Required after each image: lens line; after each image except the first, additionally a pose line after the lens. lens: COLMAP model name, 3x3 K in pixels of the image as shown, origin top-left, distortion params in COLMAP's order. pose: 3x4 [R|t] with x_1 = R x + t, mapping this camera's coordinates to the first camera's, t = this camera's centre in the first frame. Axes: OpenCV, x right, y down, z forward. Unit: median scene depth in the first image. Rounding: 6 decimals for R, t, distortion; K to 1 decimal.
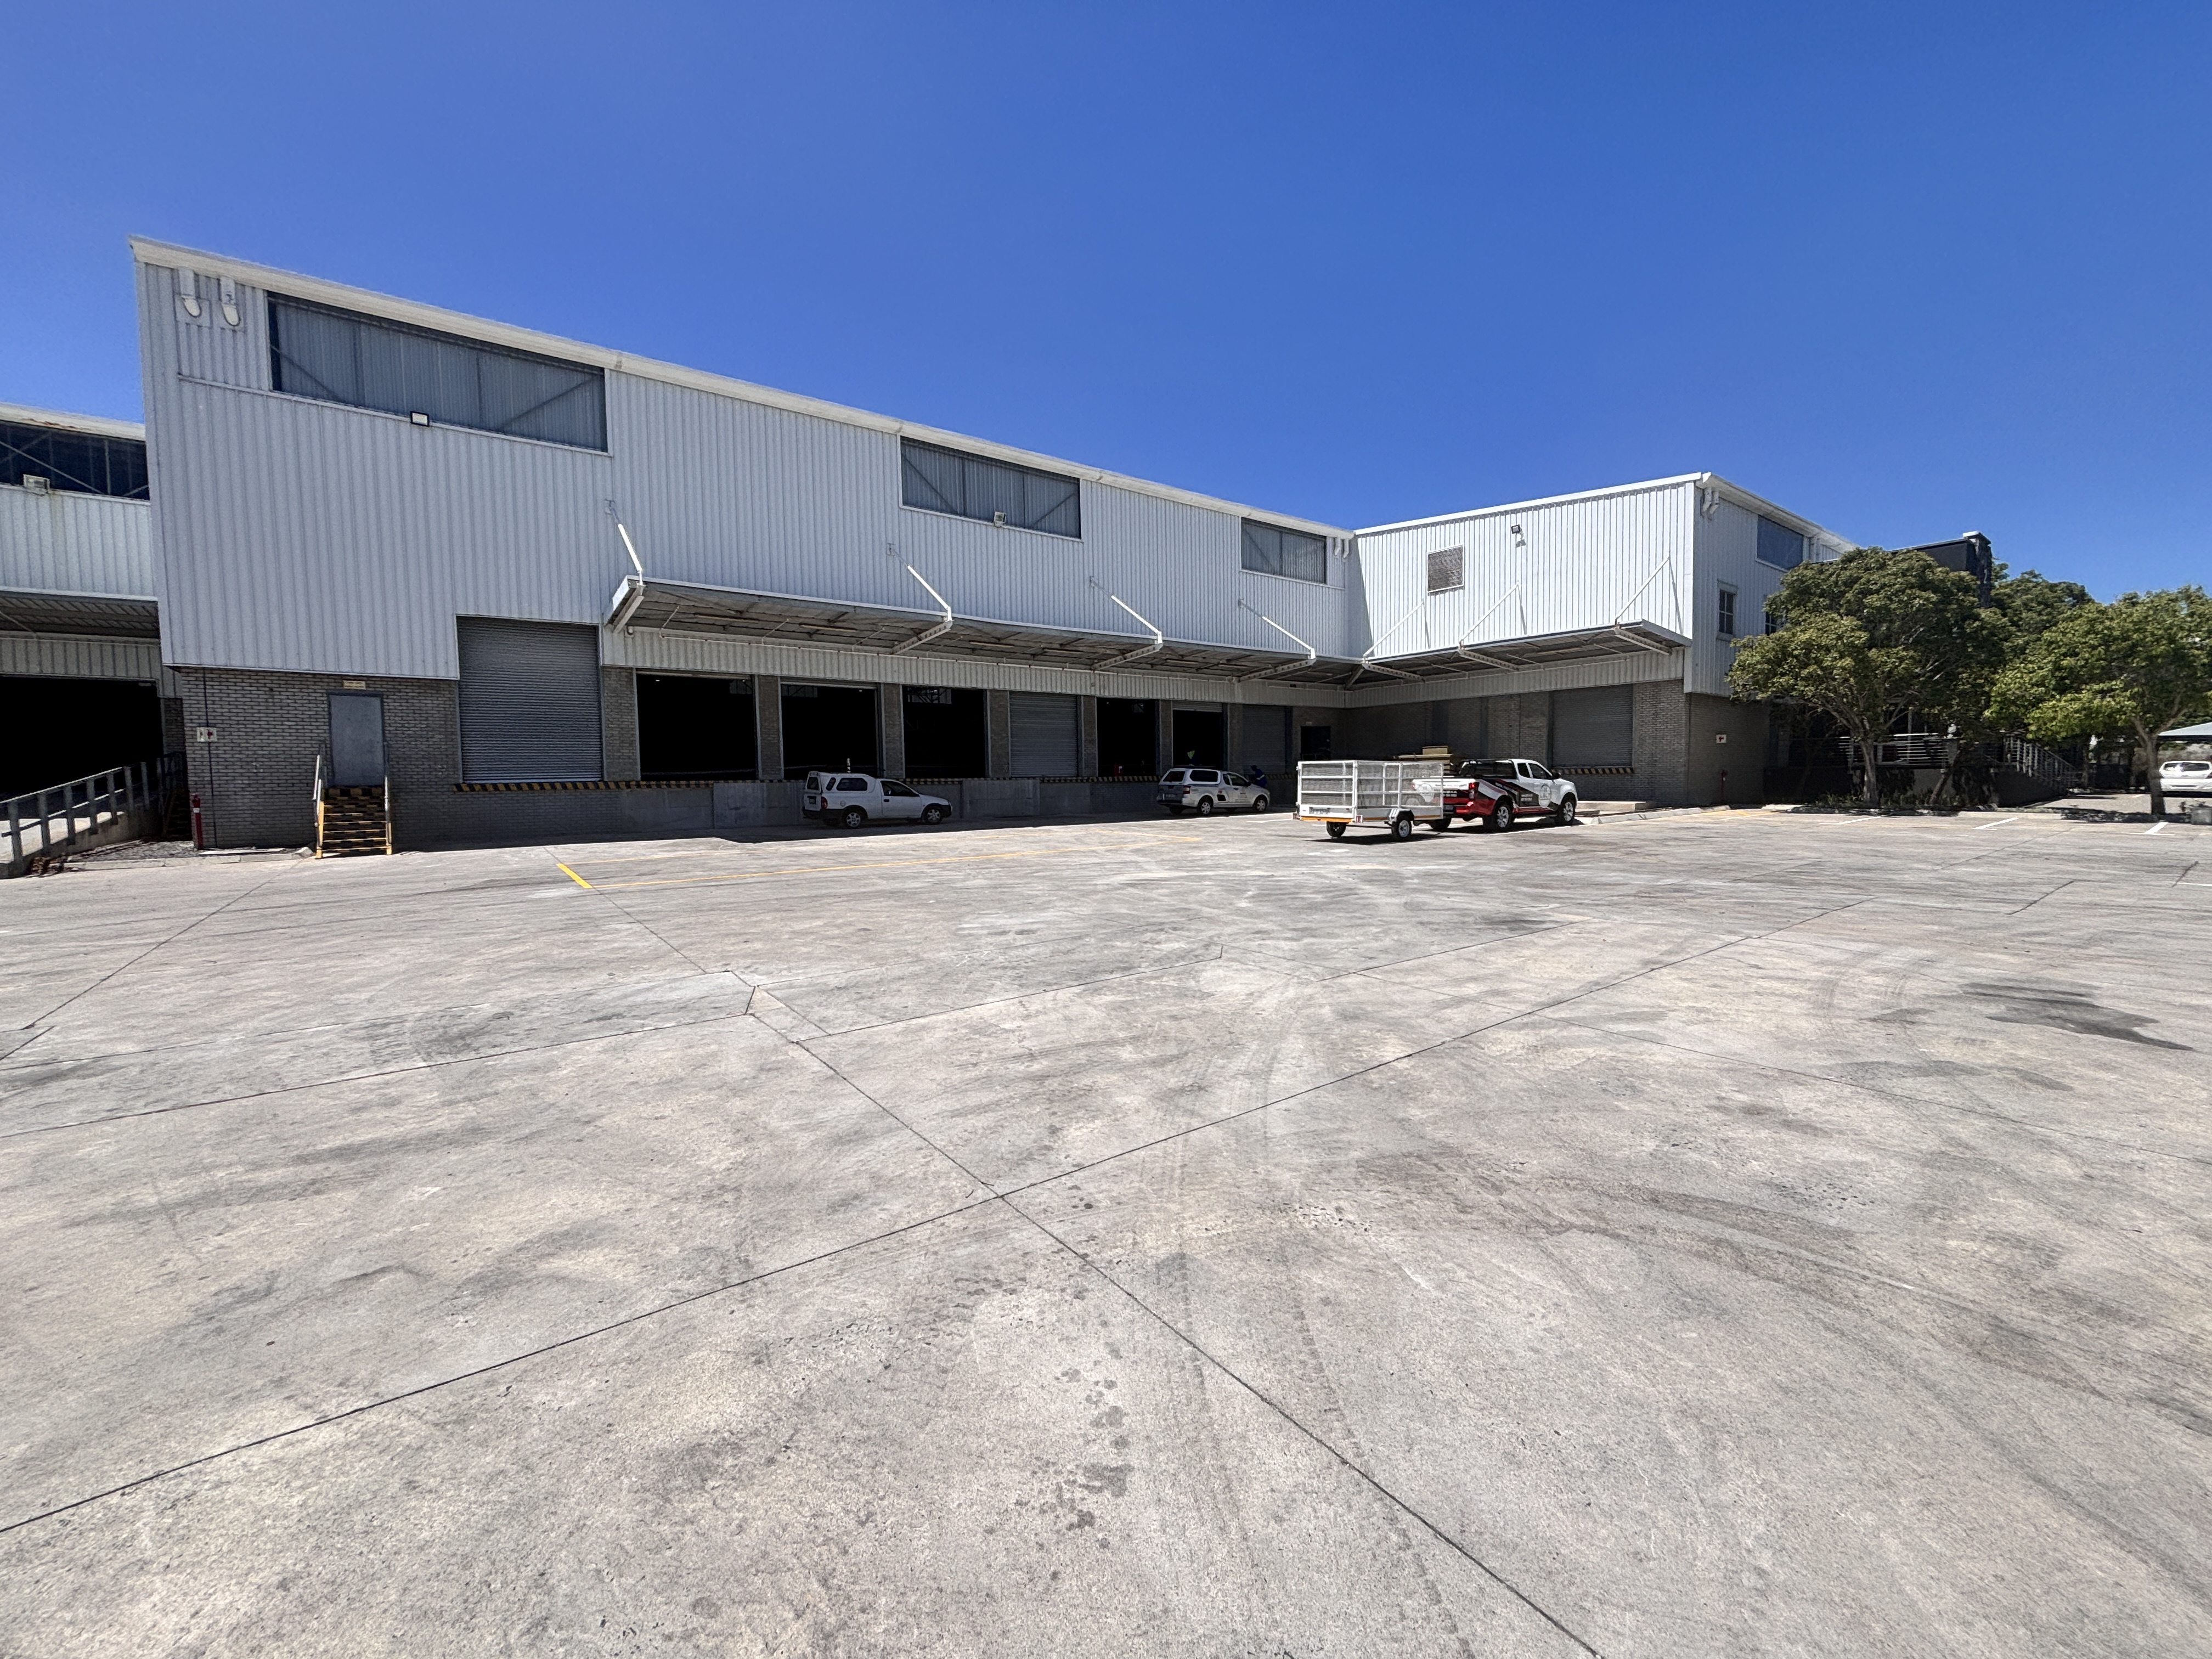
lens RADIAL K [[846.0, 0, 1098.0], [0, 846.0, 833.9], [0, 0, 1]] dist [-0.008539, 0.001199]
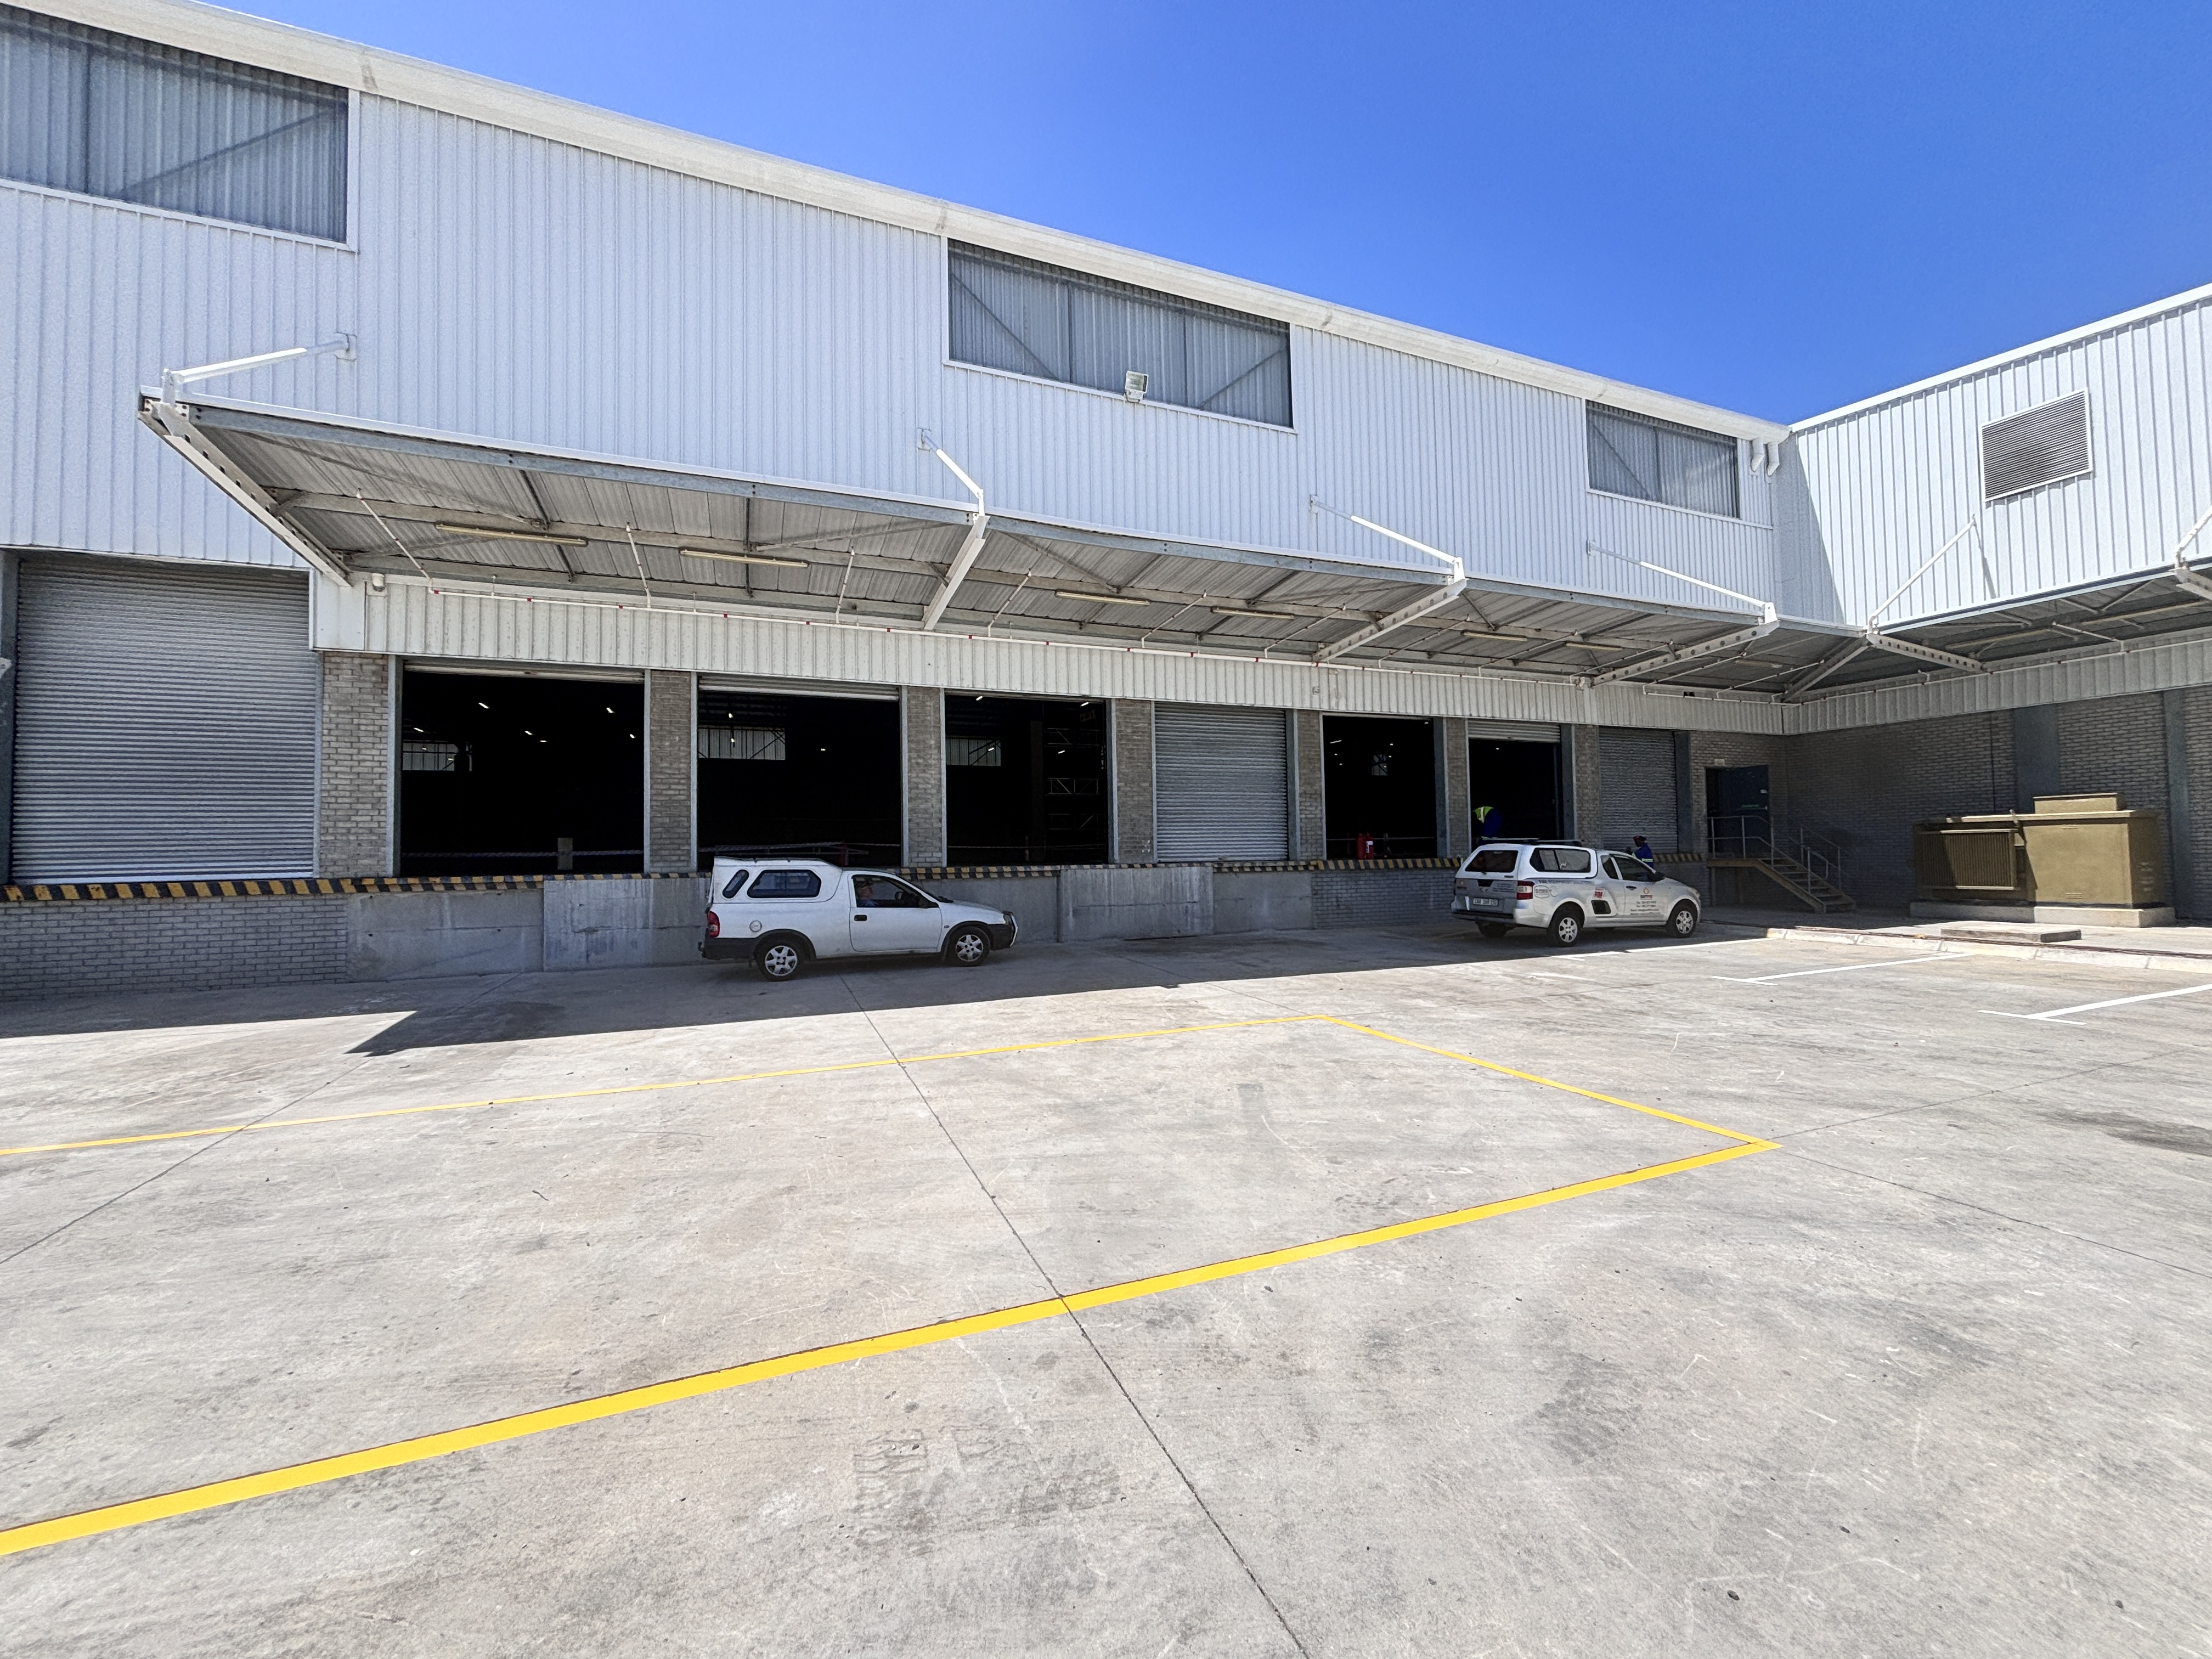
lens RADIAL K [[897.2, 0, 1119.1], [0, 897.2, 829.7], [0, 0, 1]] dist [-0.002836, 0.000906]
pose [[0.972080, -0.005519, -0.234584, 0.006510], [-0.014683, 0.996333, -0.084286, -0.044713], [0.234189, 0.085377, 0.968435, 0.501041]]
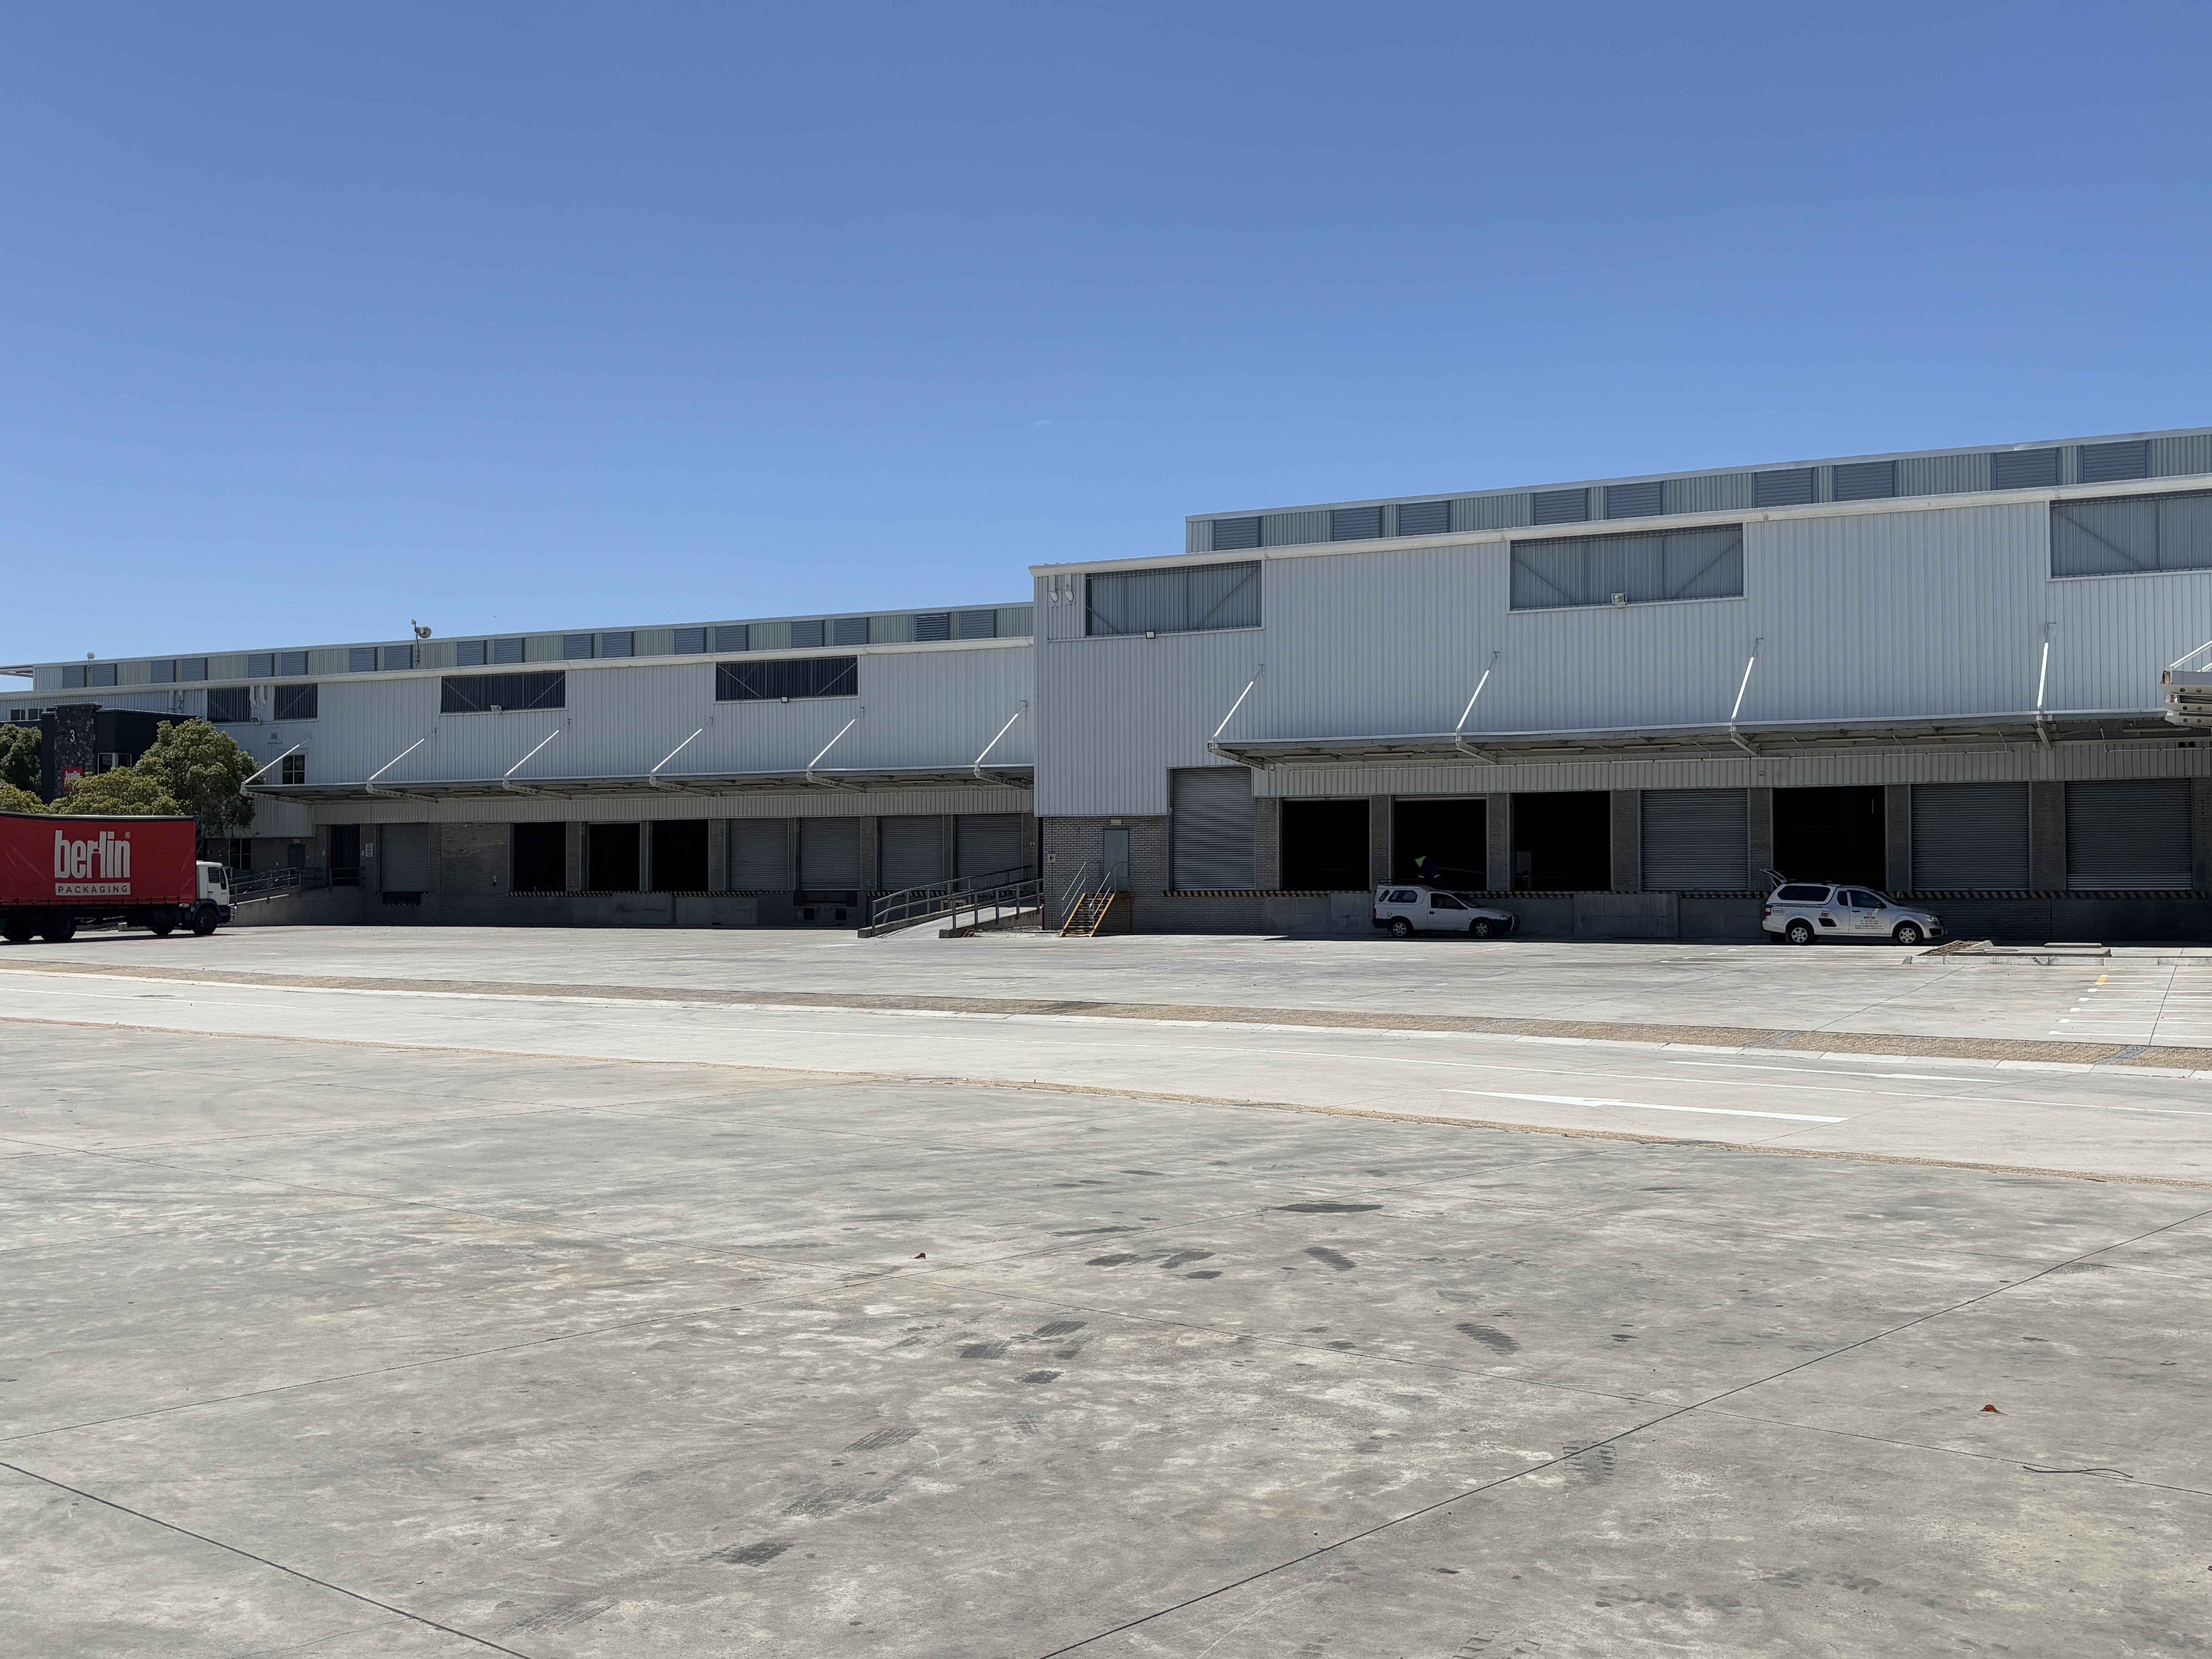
lens RADIAL K [[2216.4, 0, 1116.6], [0, 2216.4, 825.0], [0, 0, 1]] dist [0.004377, 0.000000]
pose [[0.475873, -0.010545, -0.879451, 1.806625], [-0.062136, 0.997027, -0.045577, 0.001361], [0.877316, 0.076334, 0.473803, -0.590841]]
